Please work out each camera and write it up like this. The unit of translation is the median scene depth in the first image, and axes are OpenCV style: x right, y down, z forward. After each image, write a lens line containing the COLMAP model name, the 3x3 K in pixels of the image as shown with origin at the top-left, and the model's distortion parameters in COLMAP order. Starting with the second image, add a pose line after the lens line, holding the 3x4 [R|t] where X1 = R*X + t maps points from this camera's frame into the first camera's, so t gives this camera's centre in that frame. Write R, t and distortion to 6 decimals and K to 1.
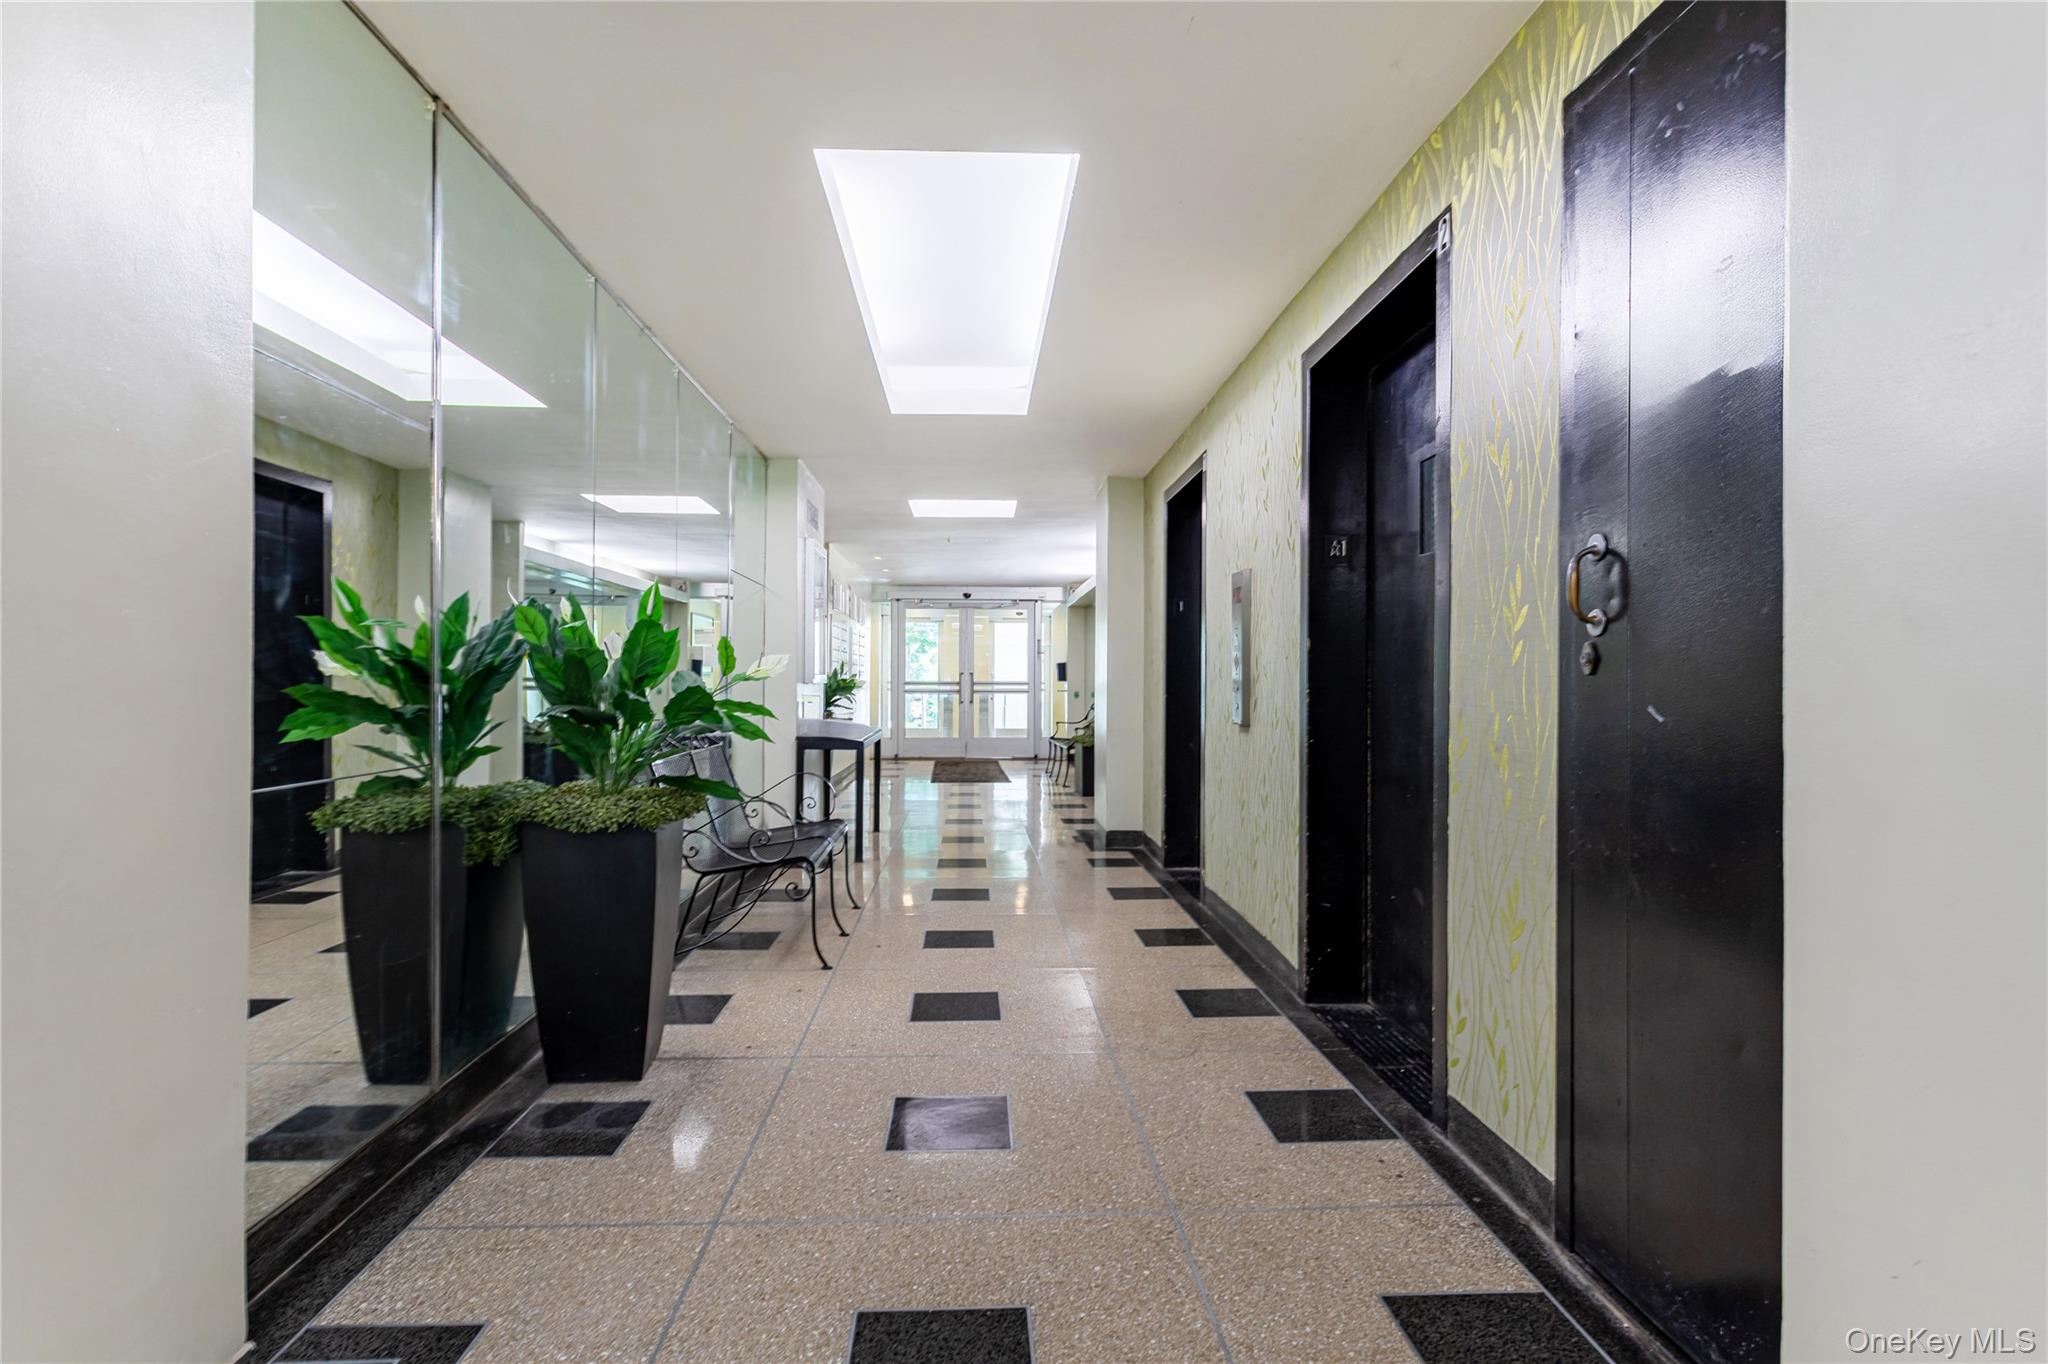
lens RADIAL K [[985.9, 0, 1027.2], [0, 985.9, 679.6], [0, 0, 1]] dist [0.002666, 0.001465]
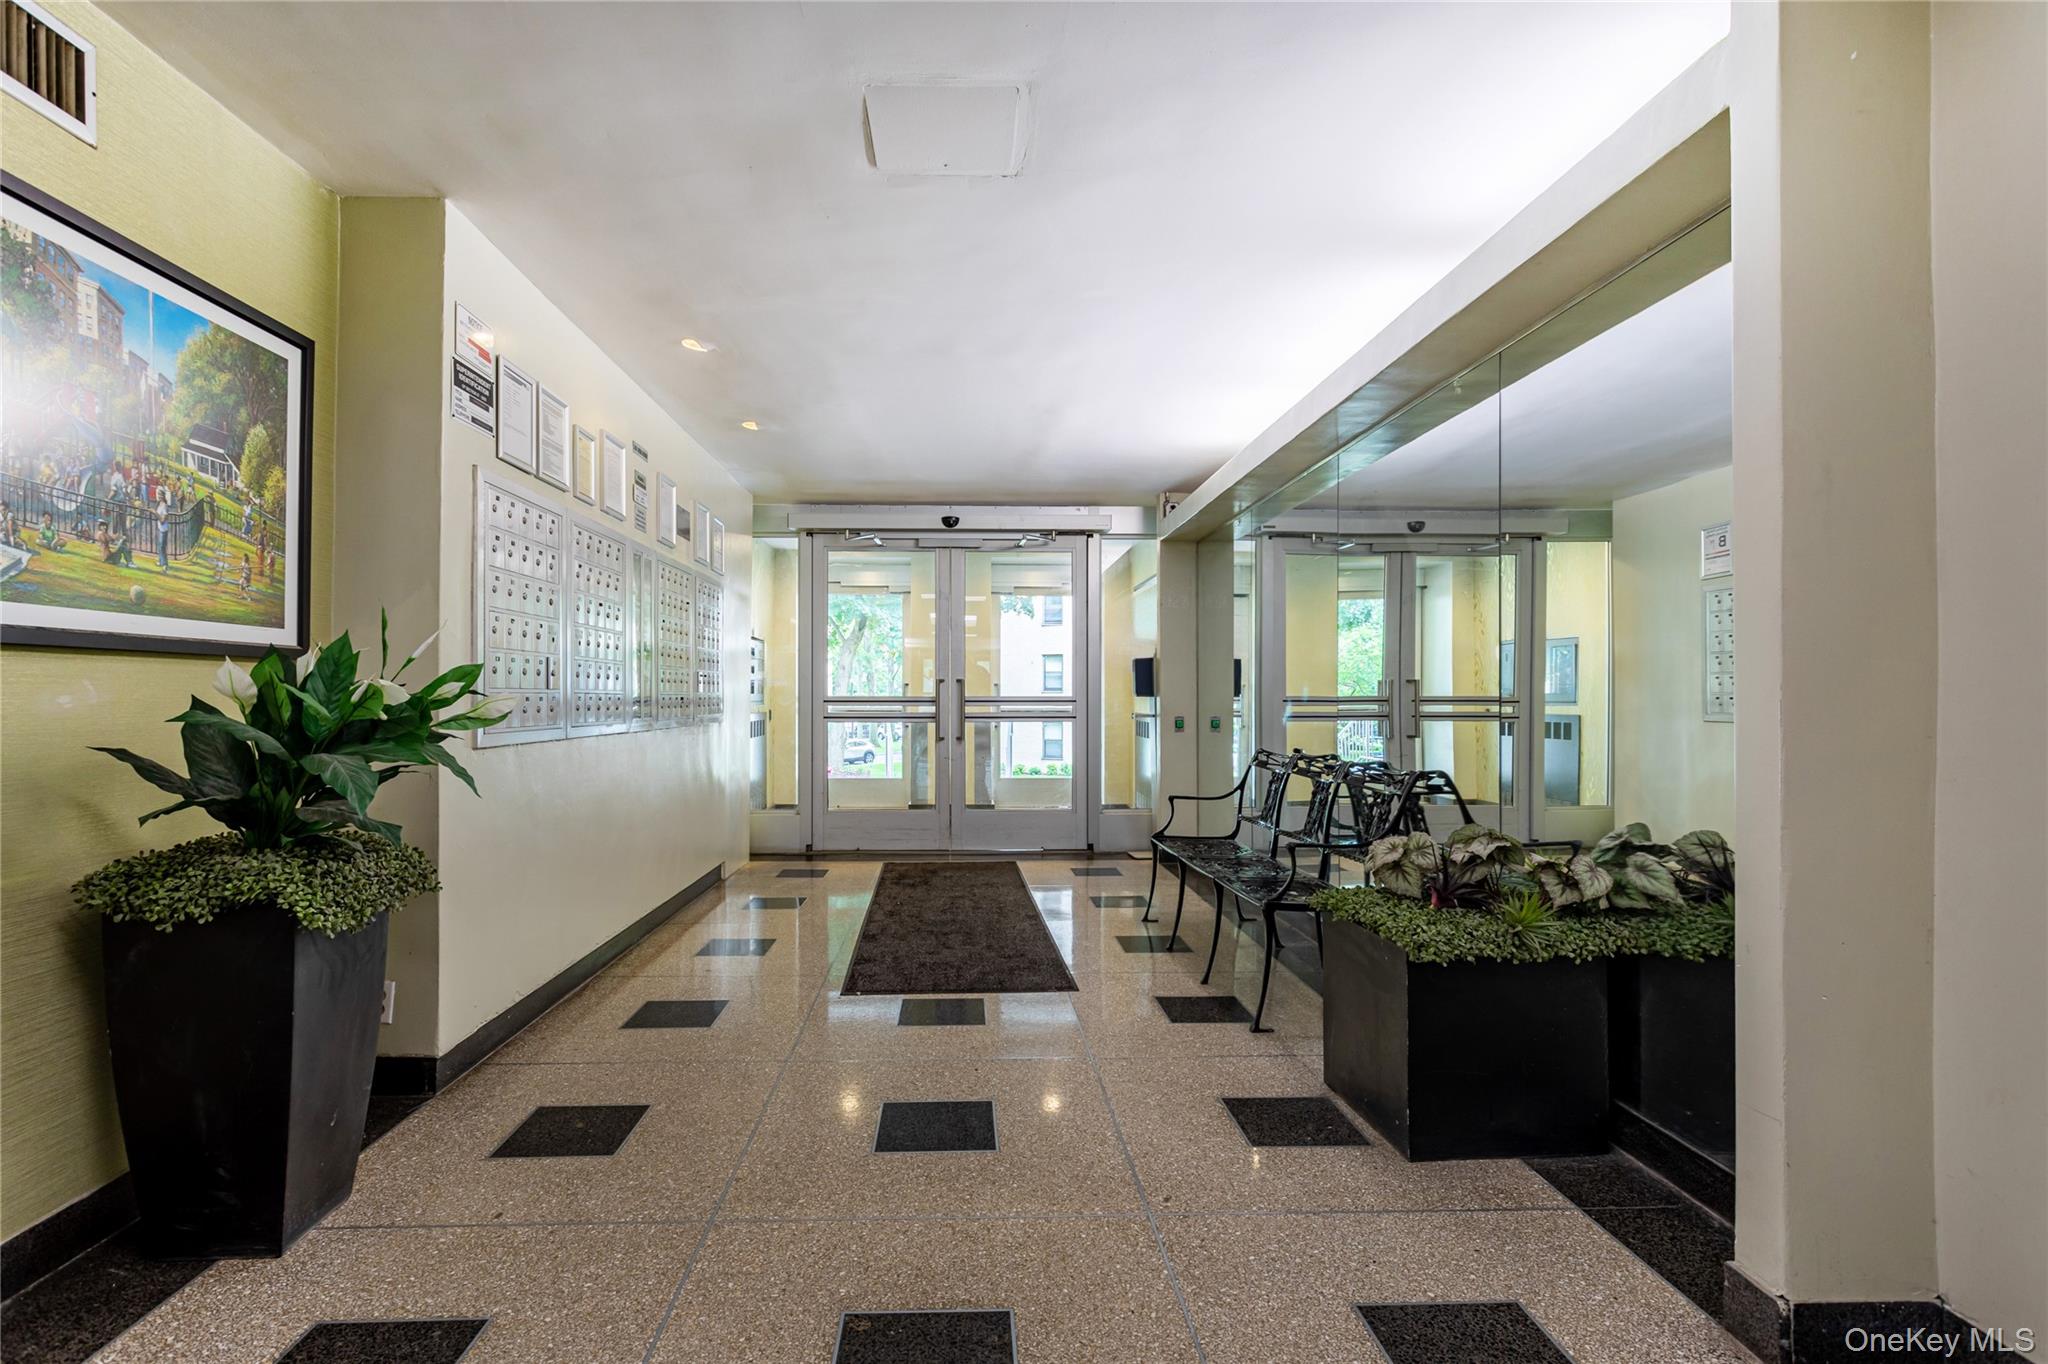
lens RADIAL K [[985.9, 0, 1014.5], [0, 985.9, 690.1], [0, 0, 1]] dist [0.002666, 0.001465]
pose [[0.999996, -0.001919, 0.001990, -0.029707], [0.001935, 0.999968, -0.007741, 0.002173], [-0.001975, 0.007744, 0.999968, 0.497432]]
